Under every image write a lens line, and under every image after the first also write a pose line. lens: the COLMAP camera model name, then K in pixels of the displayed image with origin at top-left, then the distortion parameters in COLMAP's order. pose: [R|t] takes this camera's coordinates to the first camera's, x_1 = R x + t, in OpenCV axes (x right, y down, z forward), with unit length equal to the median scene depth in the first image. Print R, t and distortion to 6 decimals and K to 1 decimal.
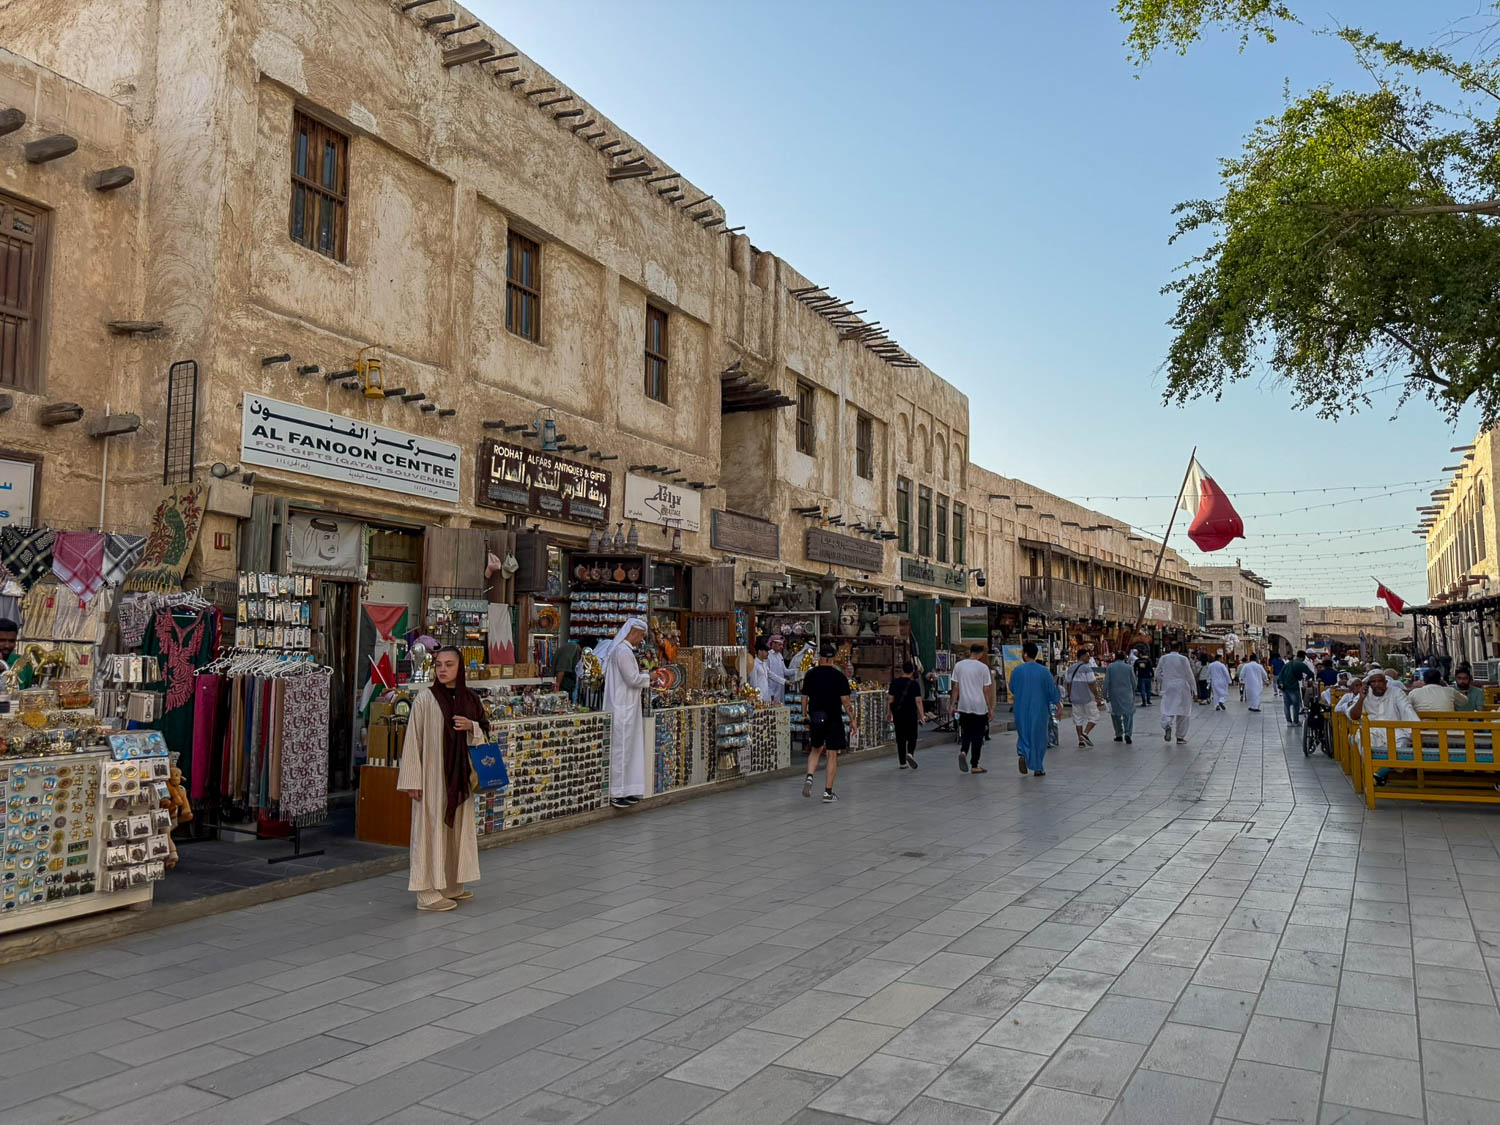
lens RADIAL K [[1070.4, 0, 750.0], [0, 1070.4, 562.5], [0, 0, 1]] dist [0.138904, -0.227253]
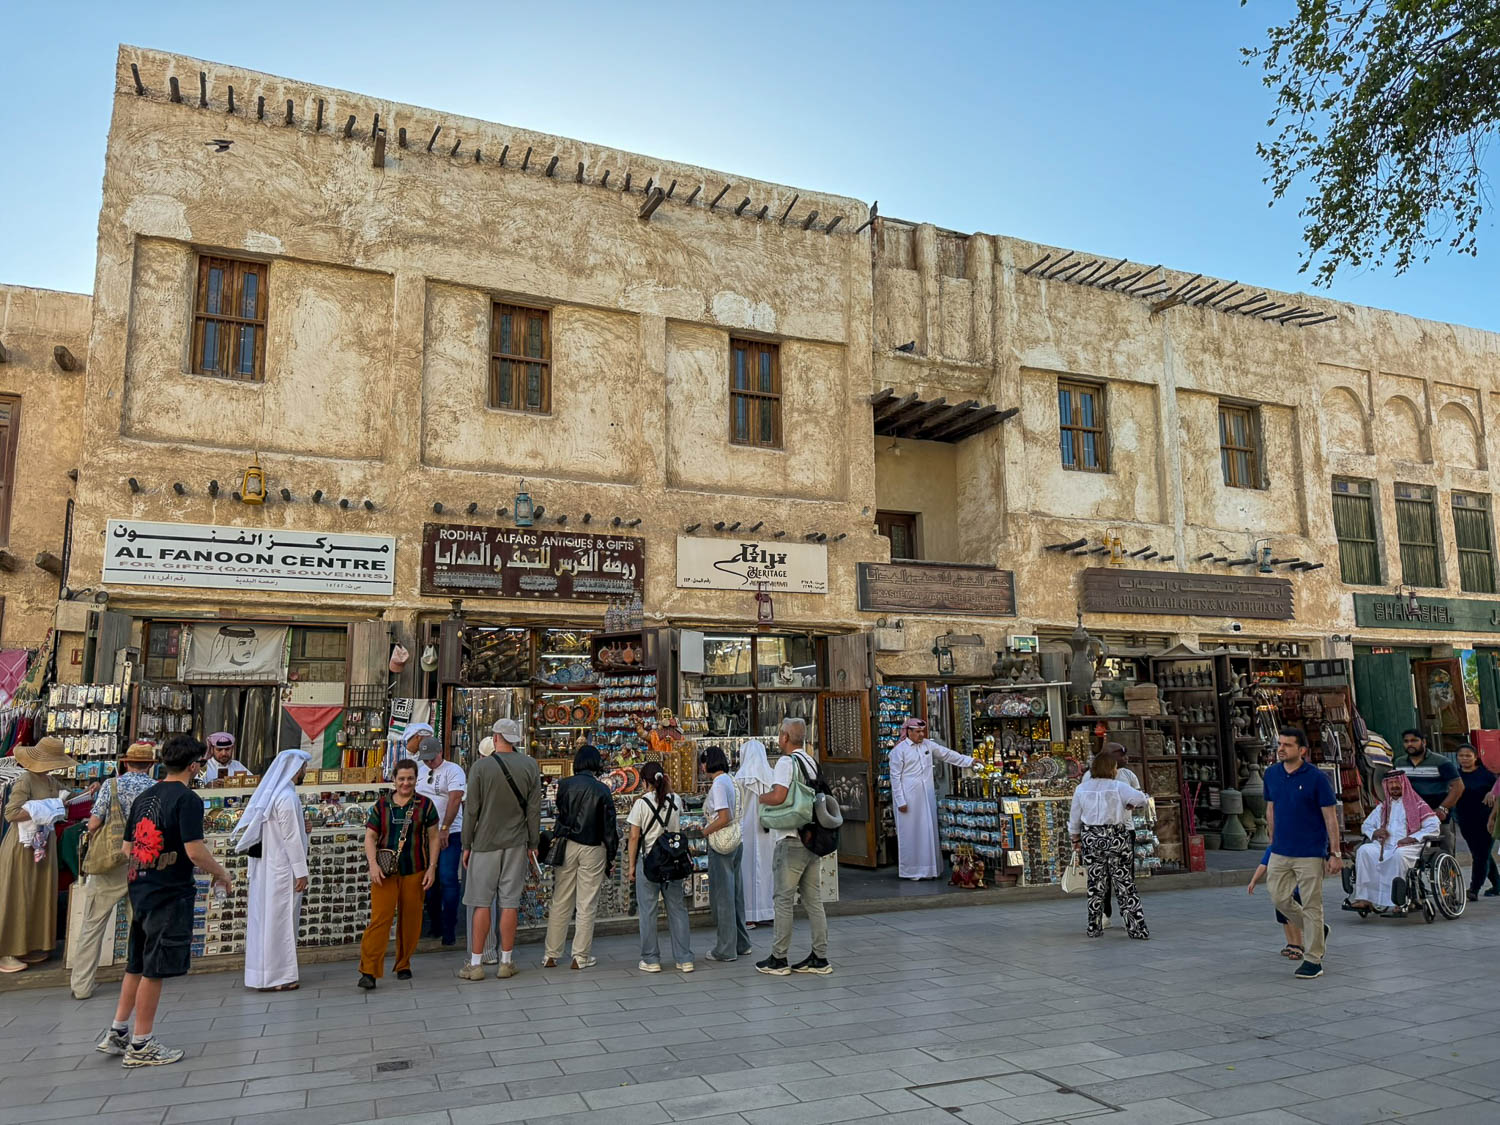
lens RADIAL K [[1070.4, 0, 750.0], [0, 1070.4, 562.5], [0, 0, 1]] dist [0.138904, -0.227253]
pose [[0.770965, -0.116611, -0.626111, 0.550398], [0.071374, 0.992721, -0.097004, 0.030587], [0.632865, 0.030099, 0.773677, 0.427633]]
